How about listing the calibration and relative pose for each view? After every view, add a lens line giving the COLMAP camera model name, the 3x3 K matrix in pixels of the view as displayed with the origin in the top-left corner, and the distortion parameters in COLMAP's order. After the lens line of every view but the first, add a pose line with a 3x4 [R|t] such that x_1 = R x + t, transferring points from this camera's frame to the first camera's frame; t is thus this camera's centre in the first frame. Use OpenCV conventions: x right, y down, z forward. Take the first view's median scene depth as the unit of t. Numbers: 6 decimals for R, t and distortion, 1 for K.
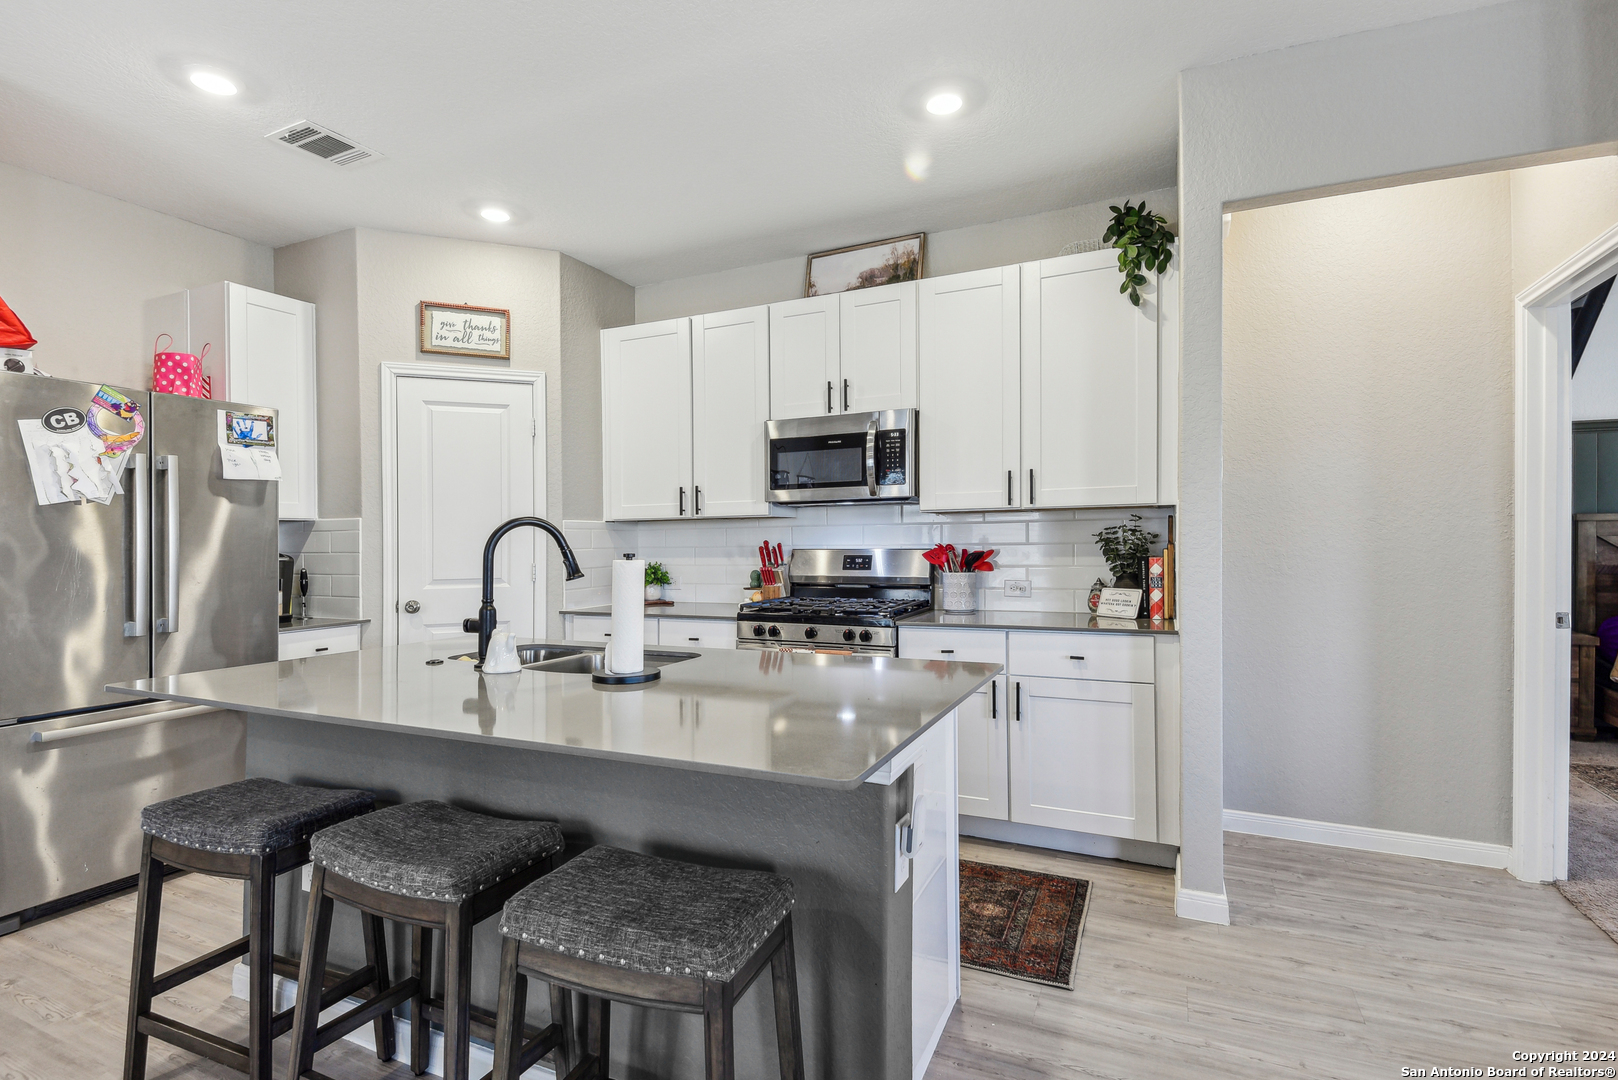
lens RADIAL K [[779.1, 0, 801.1], [0, 779.1, 542.5], [0, 0, 1]] dist [0.025454, -0.014993]
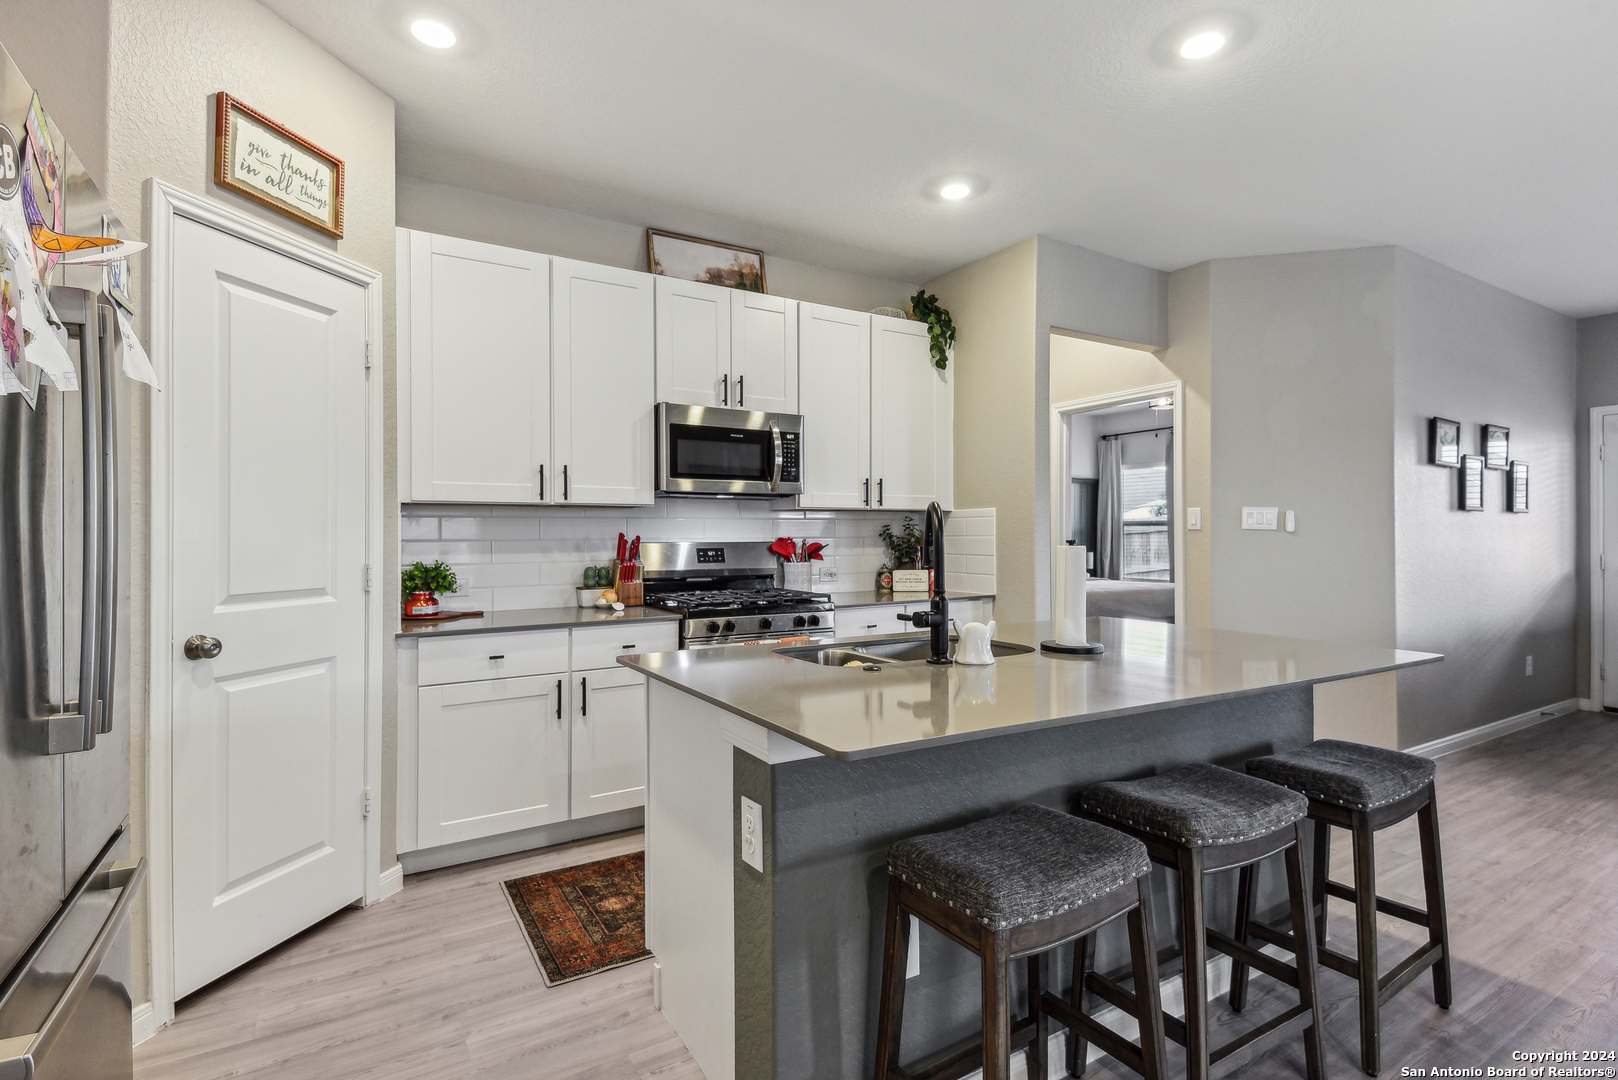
lens RADIAL K [[779.1, 0, 814.4], [0, 779.1, 532.3], [0, 0, 1]] dist [0.025454, -0.014993]
pose [[0.547999, 0.012436, 0.836387, -0.701243], [-0.001160, 0.999900, -0.014107, 0.009993], [-0.836478, 0.006761, 0.547958, 0.340928]]
